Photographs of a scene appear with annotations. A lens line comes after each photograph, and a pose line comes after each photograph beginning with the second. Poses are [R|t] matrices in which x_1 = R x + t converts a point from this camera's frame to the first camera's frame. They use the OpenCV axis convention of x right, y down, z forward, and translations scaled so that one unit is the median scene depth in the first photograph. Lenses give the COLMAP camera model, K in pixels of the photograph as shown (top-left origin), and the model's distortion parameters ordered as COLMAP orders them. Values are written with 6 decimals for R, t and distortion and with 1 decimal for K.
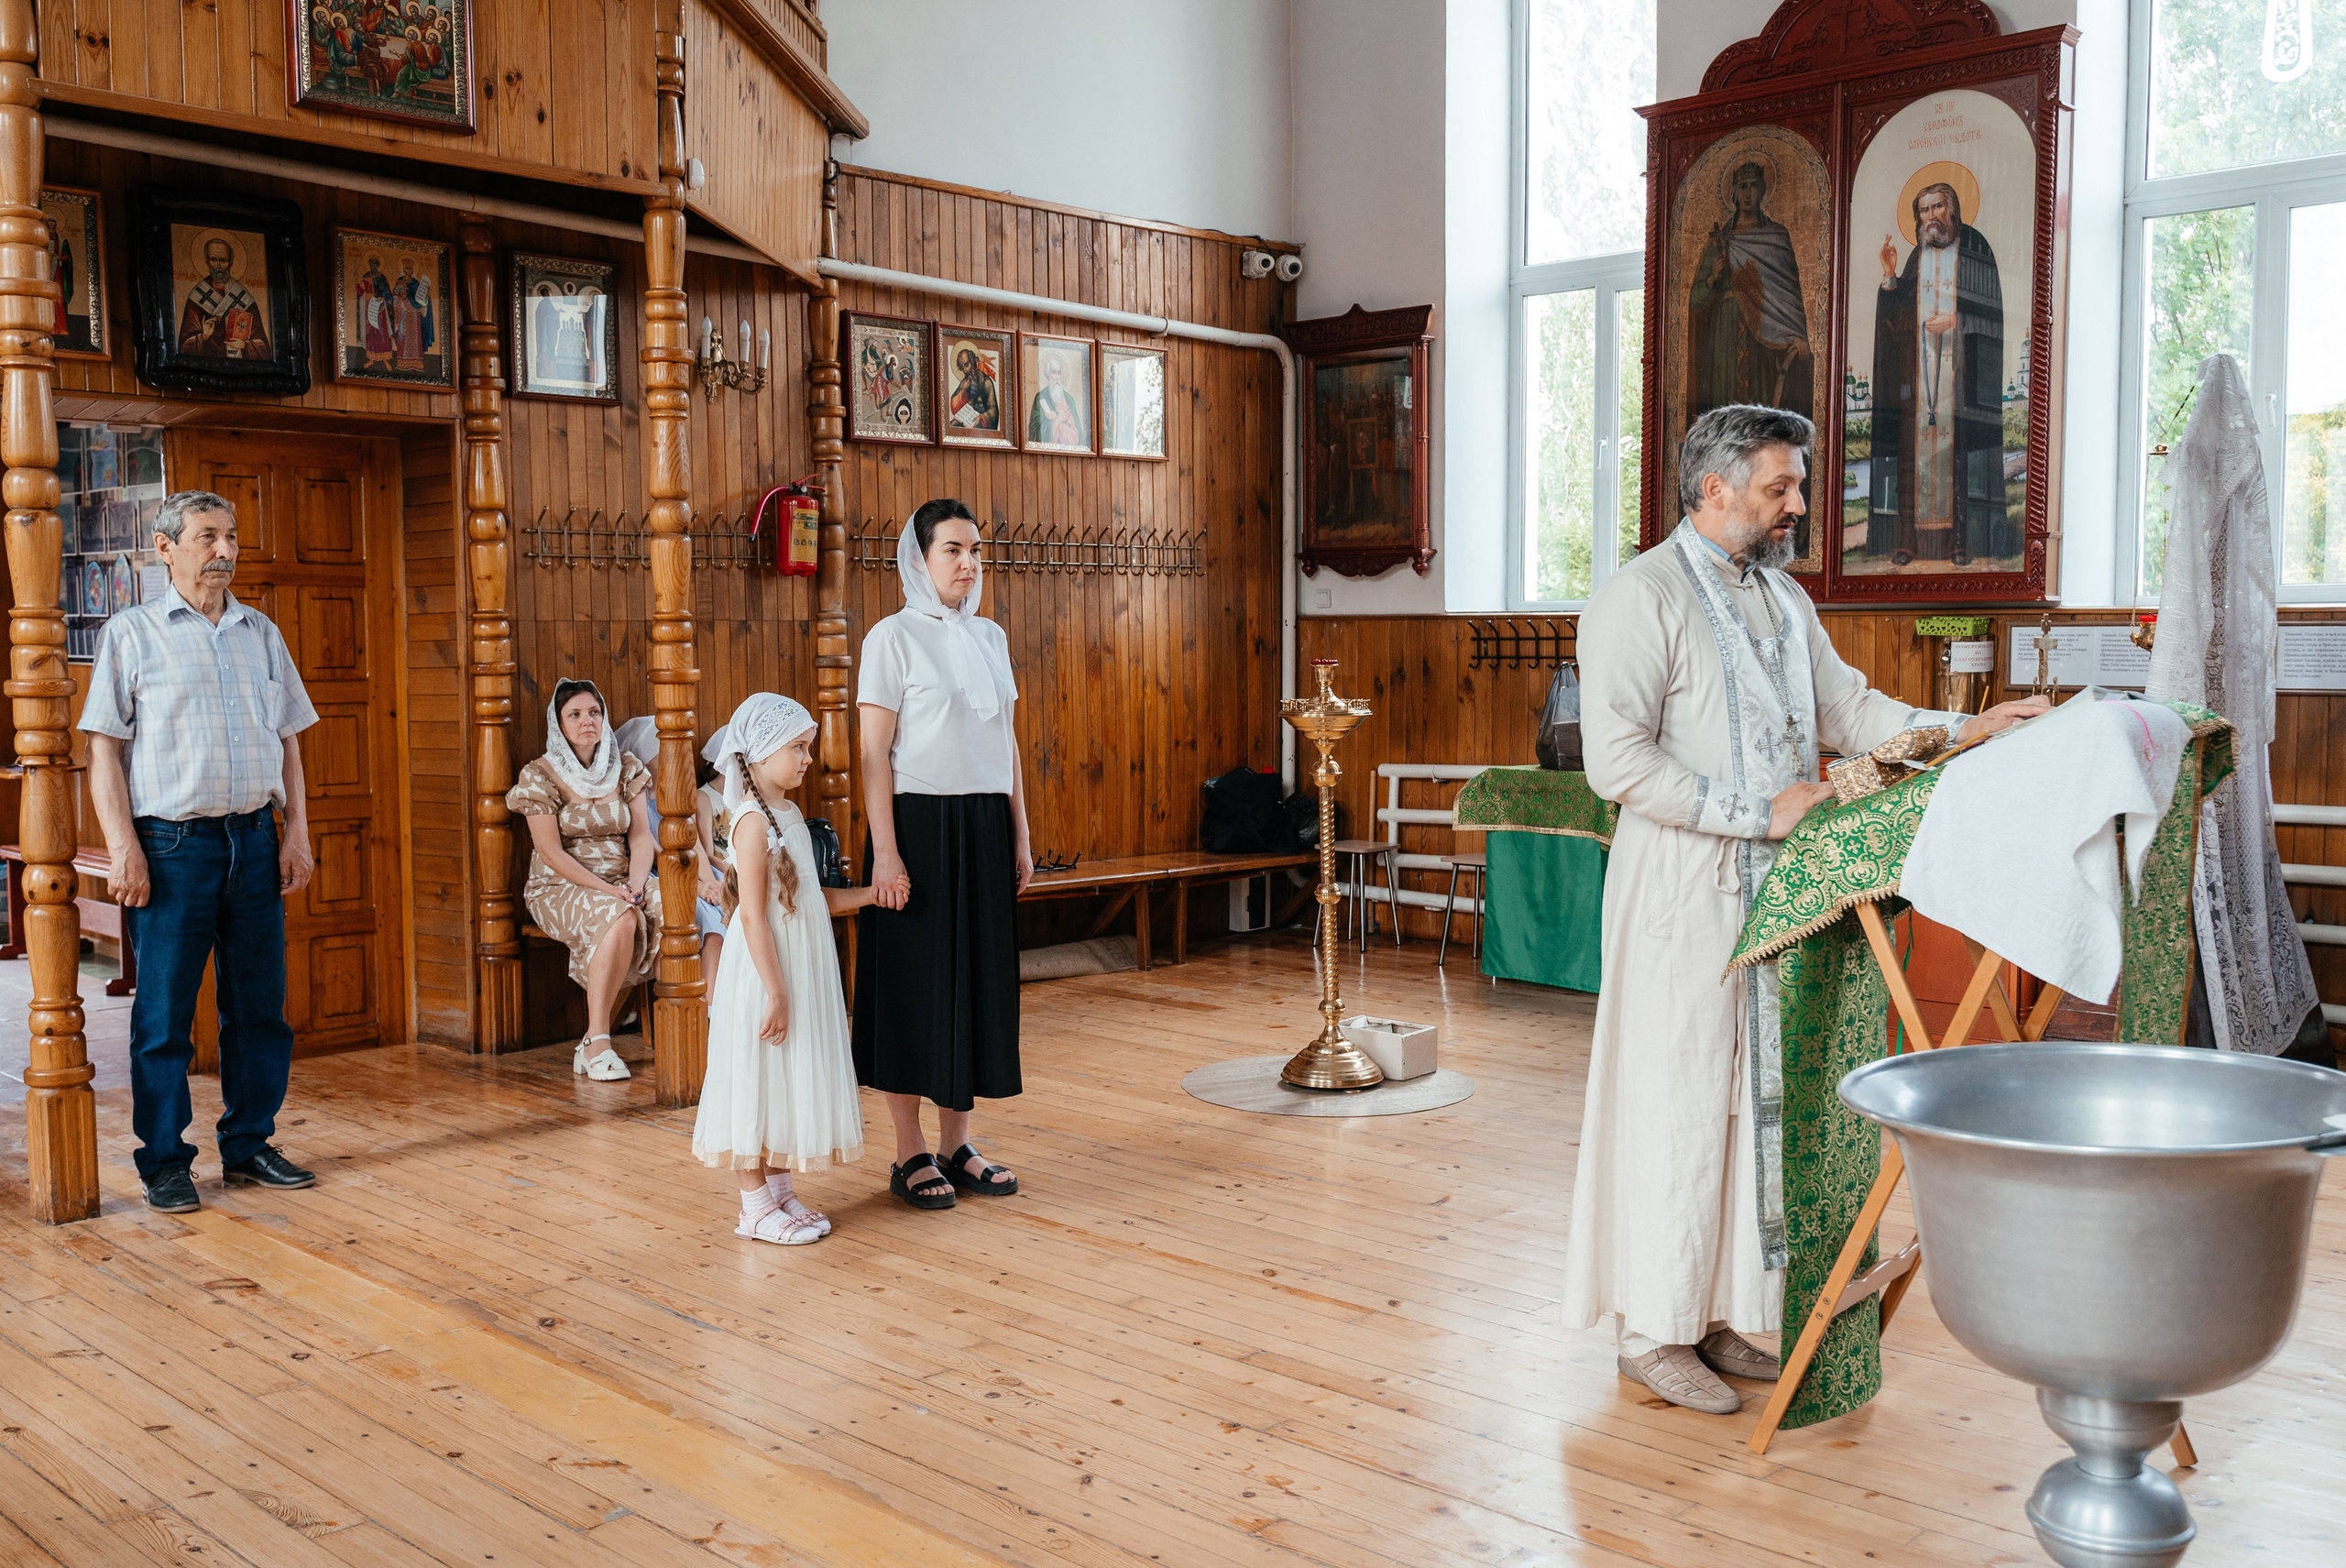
lens RADIAL K [[2093.2, 0, 1159.2], [0, 2093.2, 797.3], [0, 0, 1]] dist [-0.006569, 0.008662]
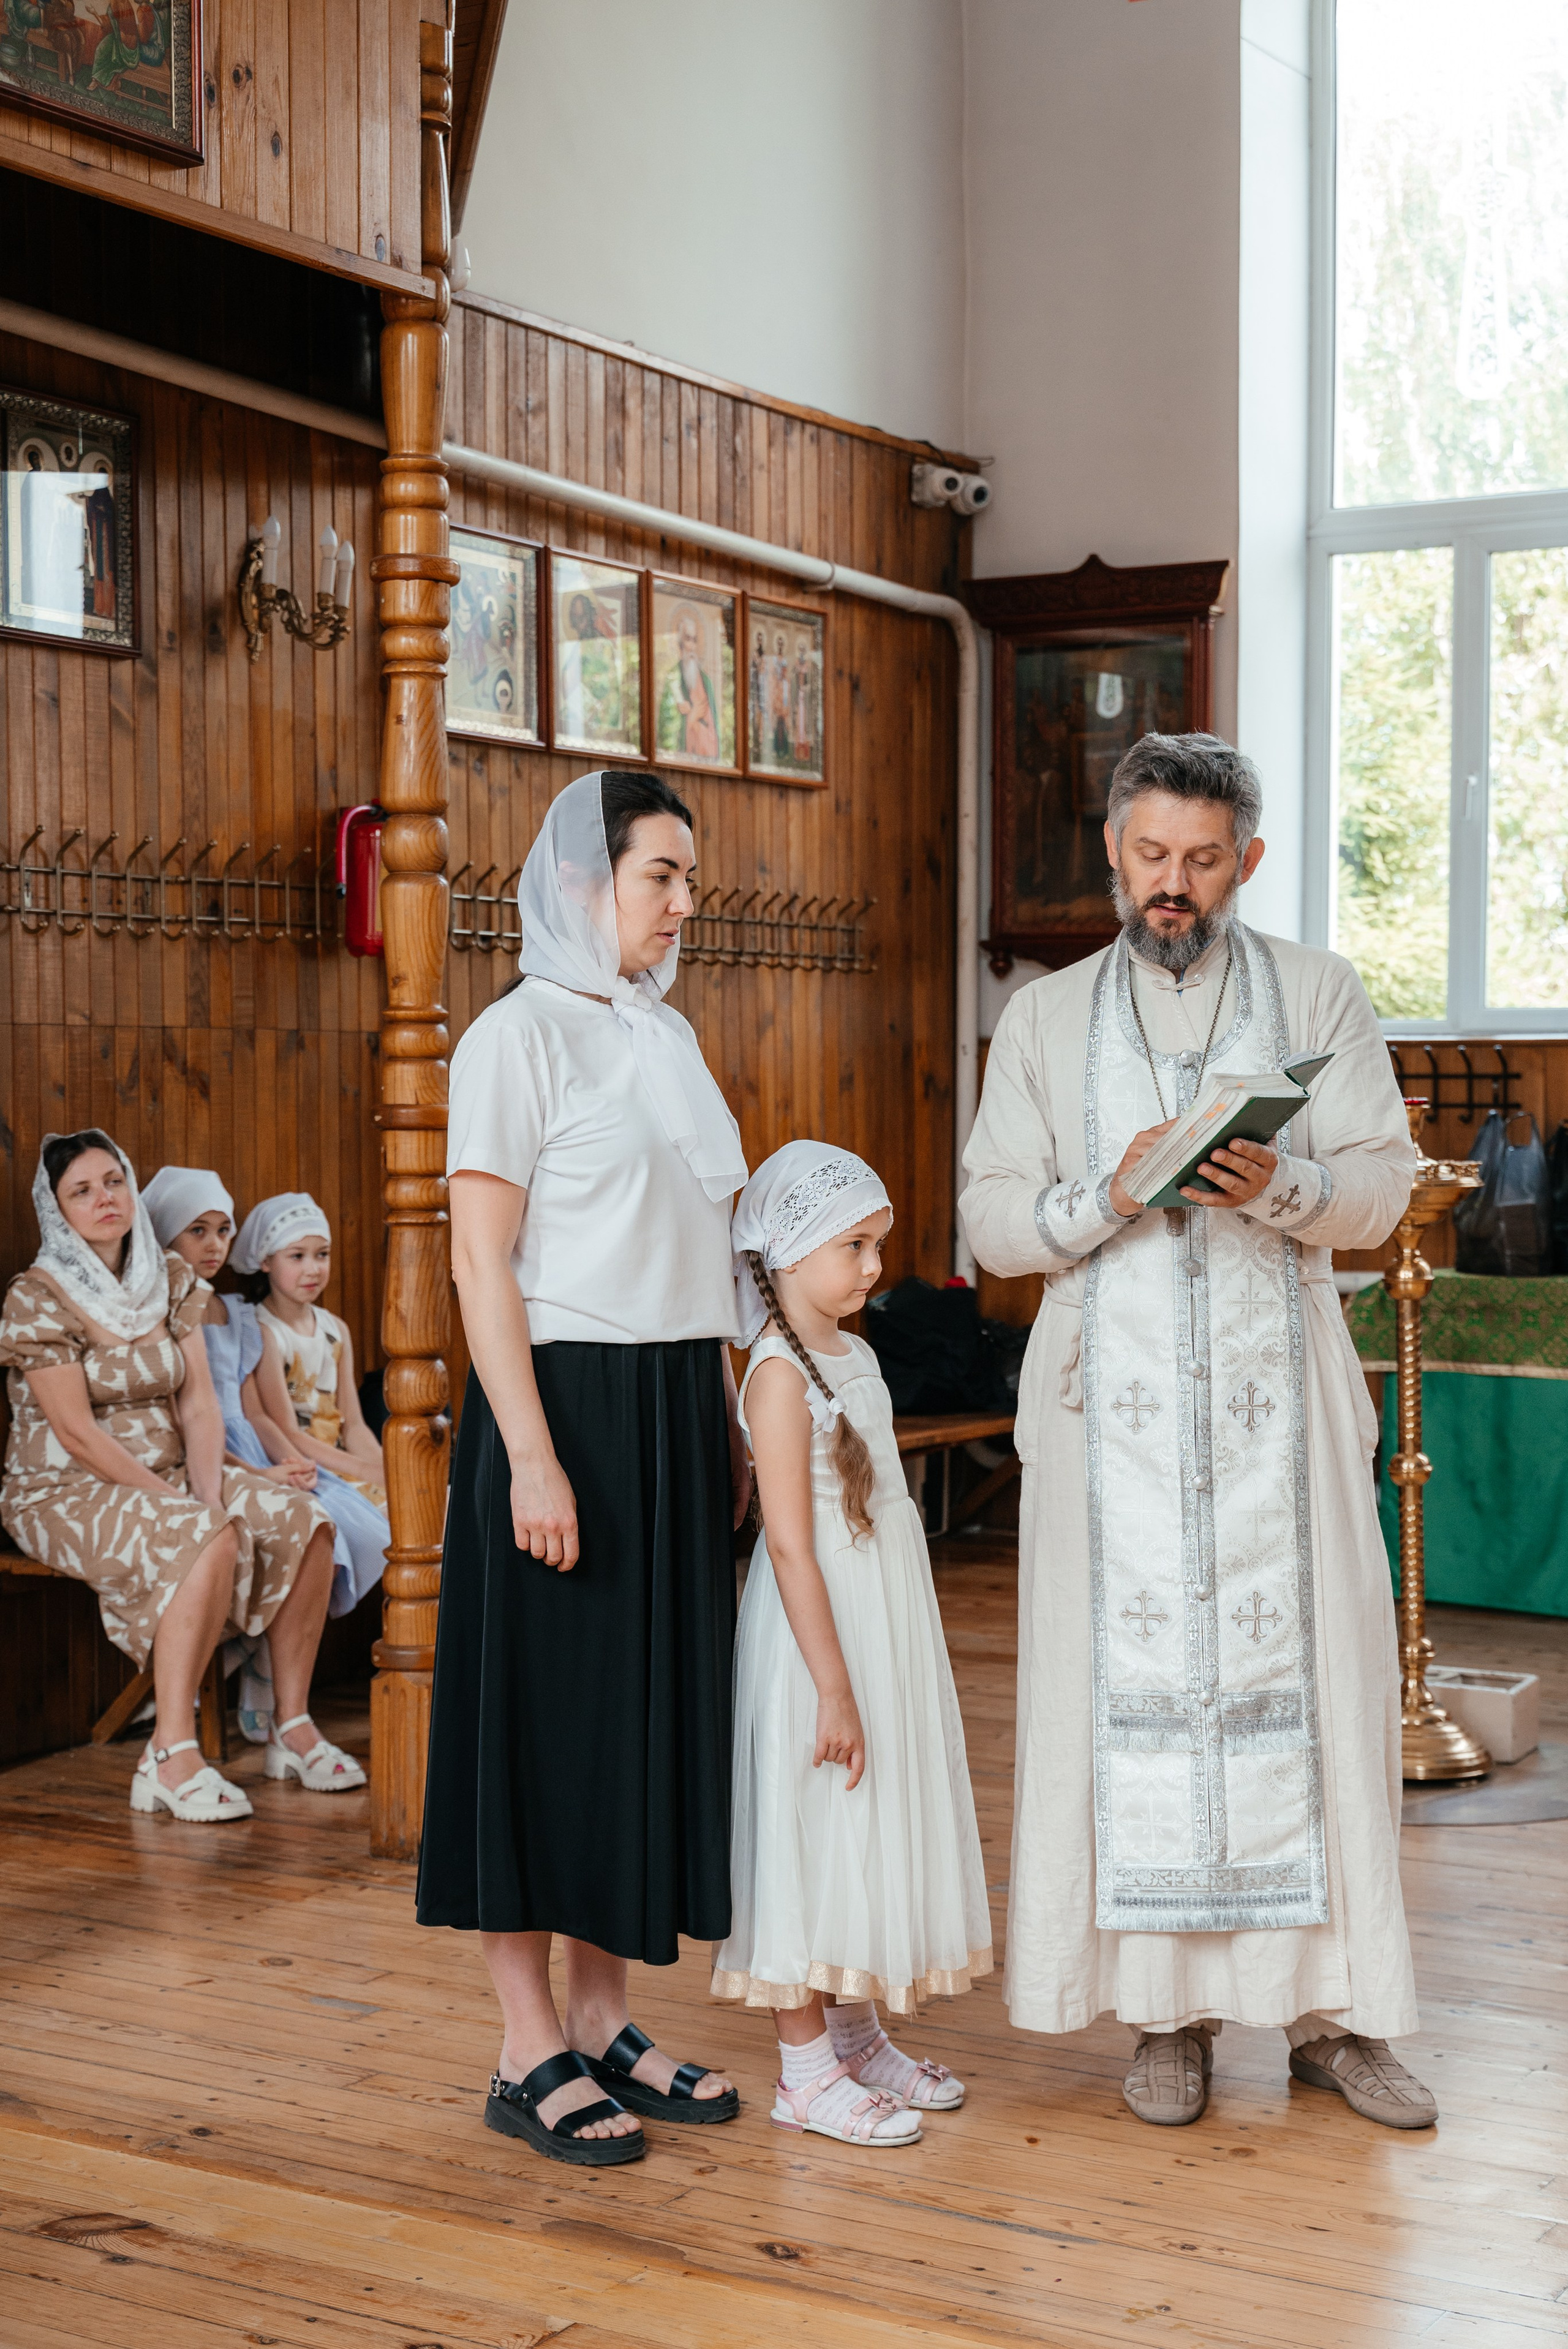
lens RADIAL K [[3219.7, 0, 832.6], [0, 3219.7, 1231.7], [0, 0, 1]] dist [-0.013603, 0.000000]
pose [[0.972159, -0.002314, 0.234310, -0.265630], [0.010123, 0.999432, -0.032131, 0.003253], [-0.234102, 0.033608, 0.971631, 0.083363]]
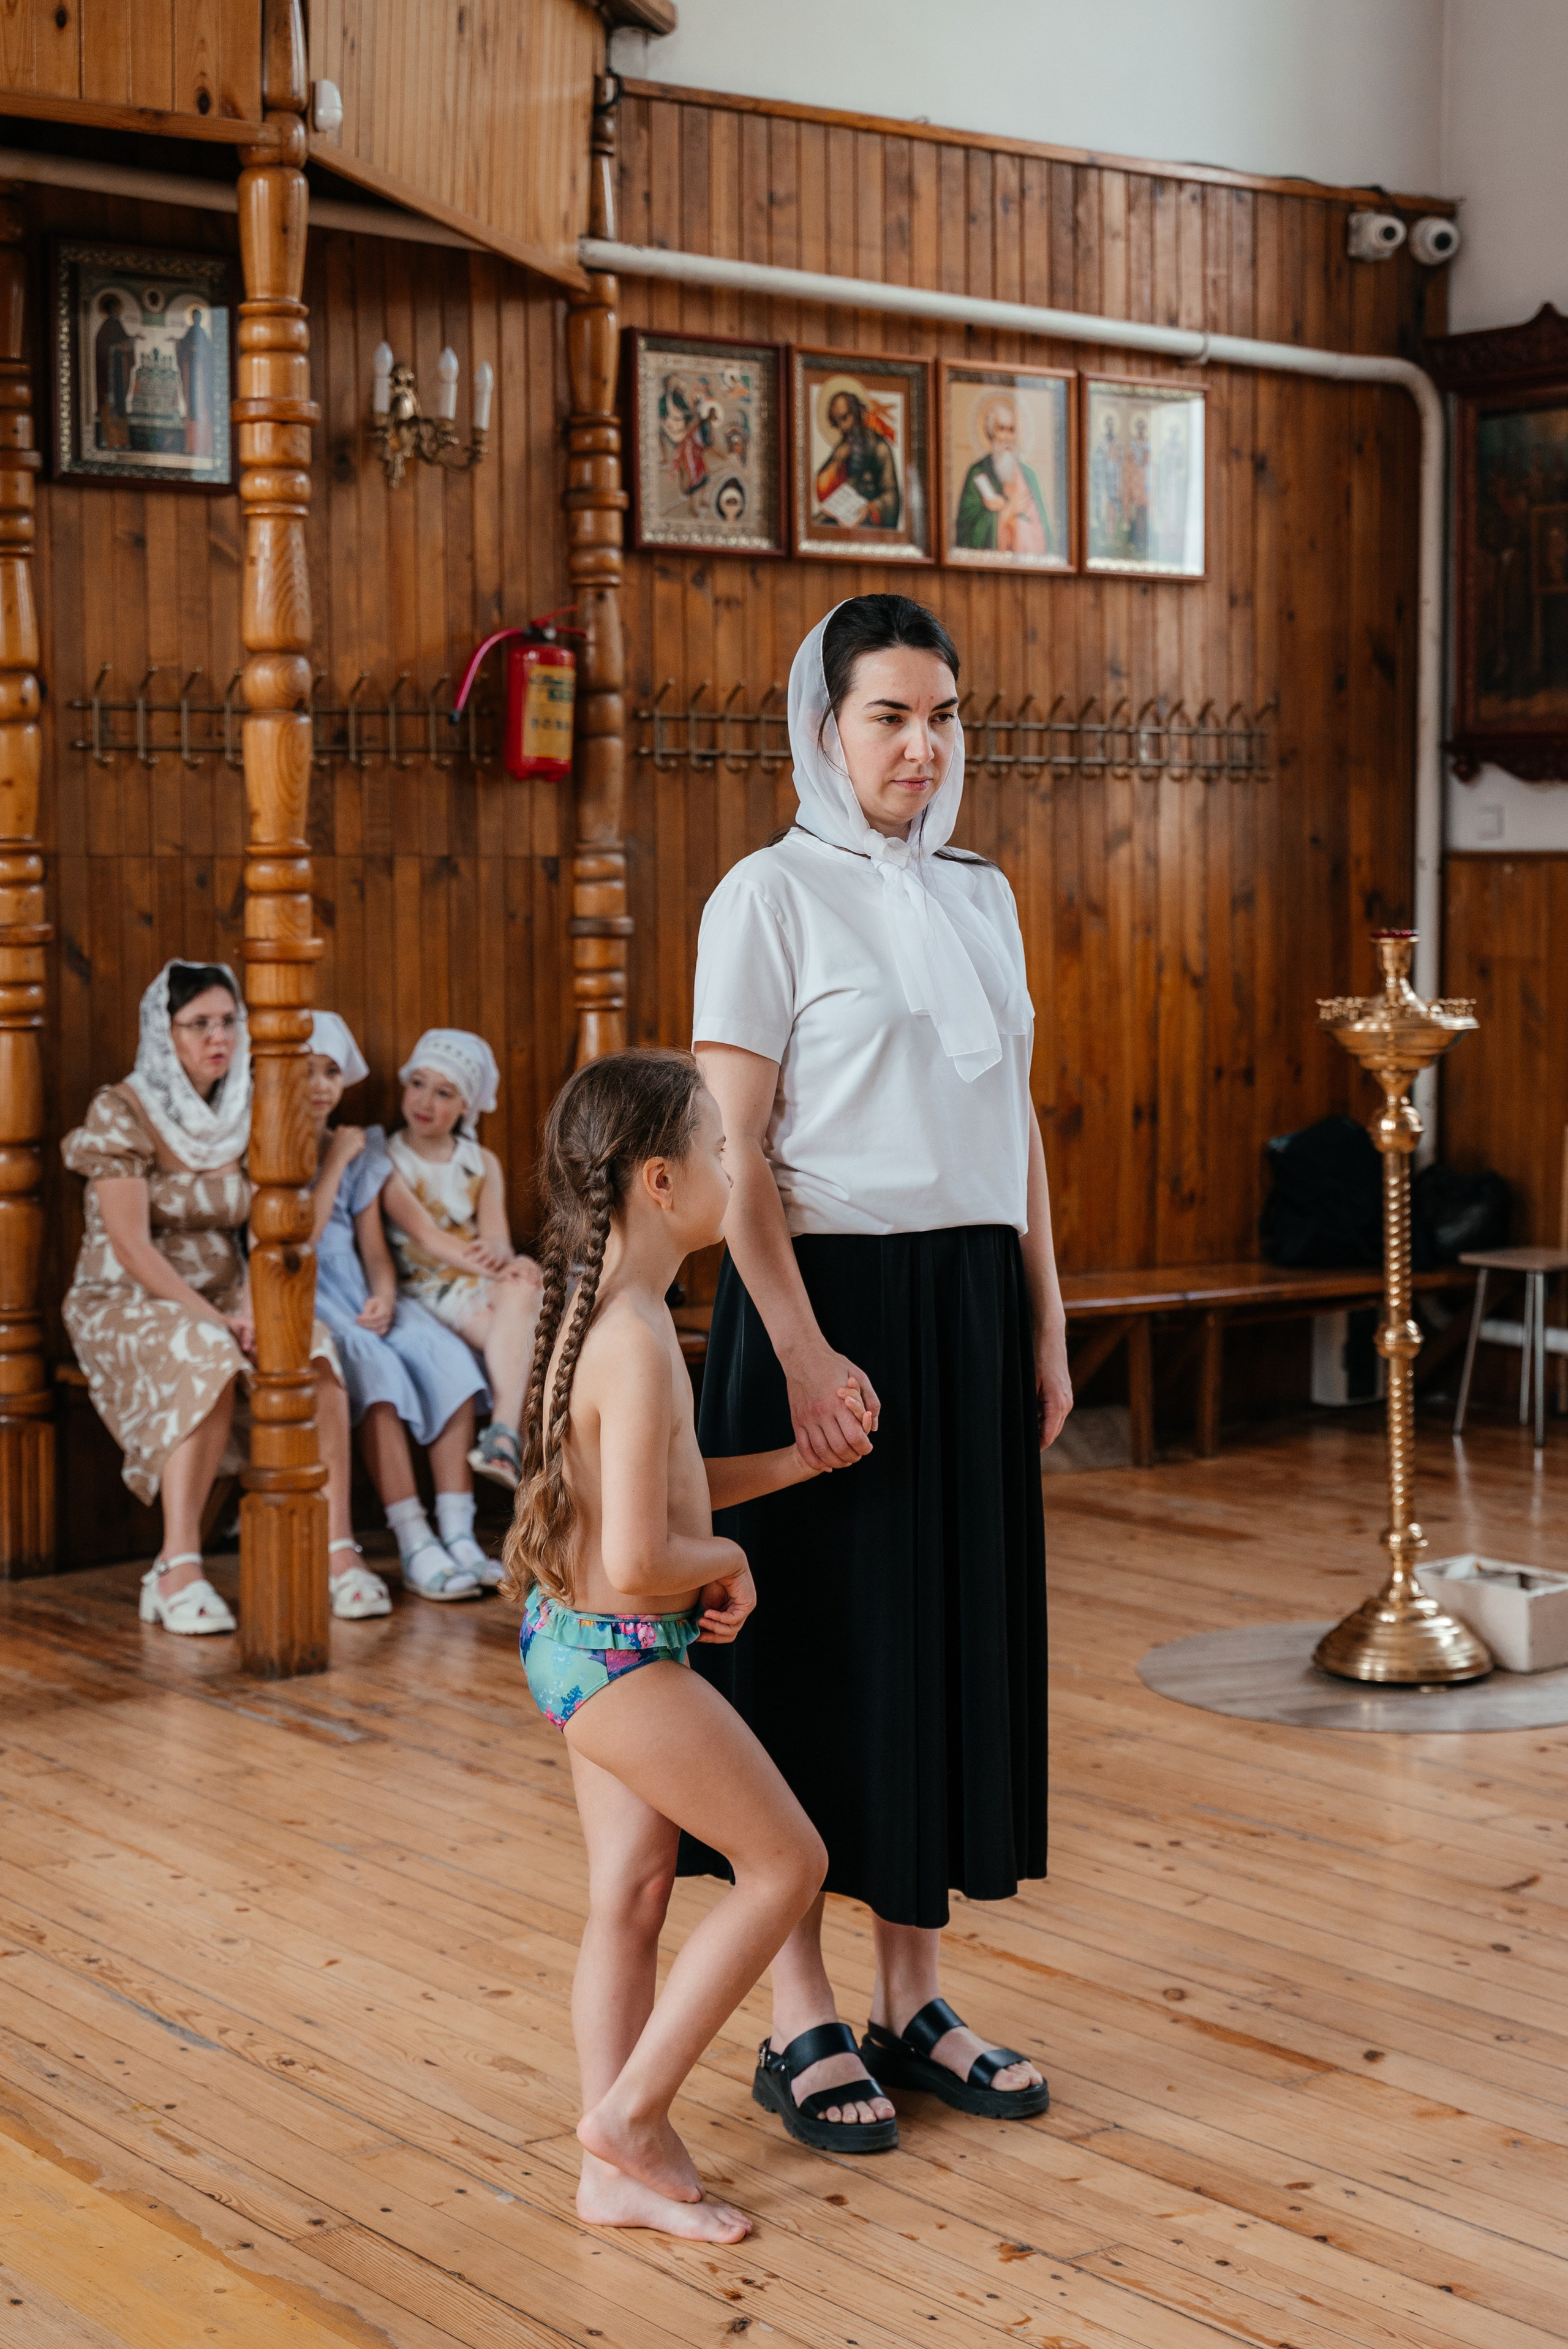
lens RADIAL K [[3672.7, 0, 896.8], [0, 3672.7, 1124.7], [0, 0, 1]] dist [-0.005027, 0.000000]
pose [[0.991705, 0.013676, -0.127805, 0.061049], [-0.015084, 0.999836, -0.010058, -0.000397], [0.127646, 0.011902, 0.991748, -0.008510]]
